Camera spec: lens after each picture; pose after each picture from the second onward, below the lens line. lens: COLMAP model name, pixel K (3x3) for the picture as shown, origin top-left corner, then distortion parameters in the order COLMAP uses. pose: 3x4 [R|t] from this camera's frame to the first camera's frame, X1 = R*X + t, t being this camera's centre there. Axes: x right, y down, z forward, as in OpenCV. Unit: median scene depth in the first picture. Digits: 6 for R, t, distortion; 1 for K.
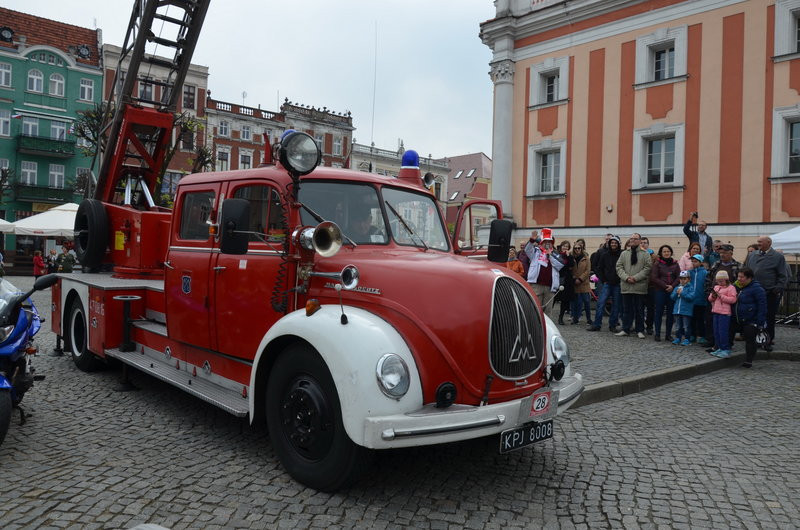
lens RADIAL K [[589.5, 0, 404.0], [0, 589.5, 267.4], [0, 0, 1]] dist [-0.044582, 0.016646]
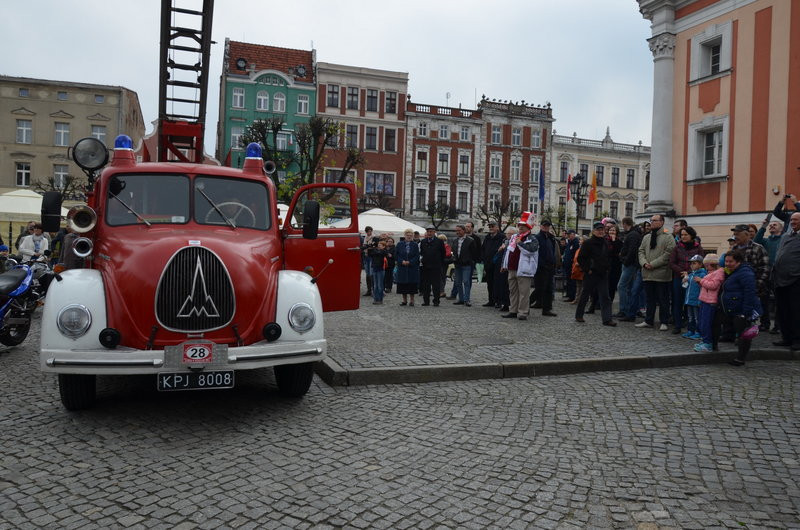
lens RADIAL K [[589.5, 0, 417.8], [0, 589.5, 265.1], [0, 0, 1]] dist [-0.044582, 0.016646]
pose [[0.933485, 0.005163, -0.358580, 0.141873], [-0.003660, 0.999981, 0.004869, 0.006386], [0.358599, -0.003233, 0.933486, 0.008346]]
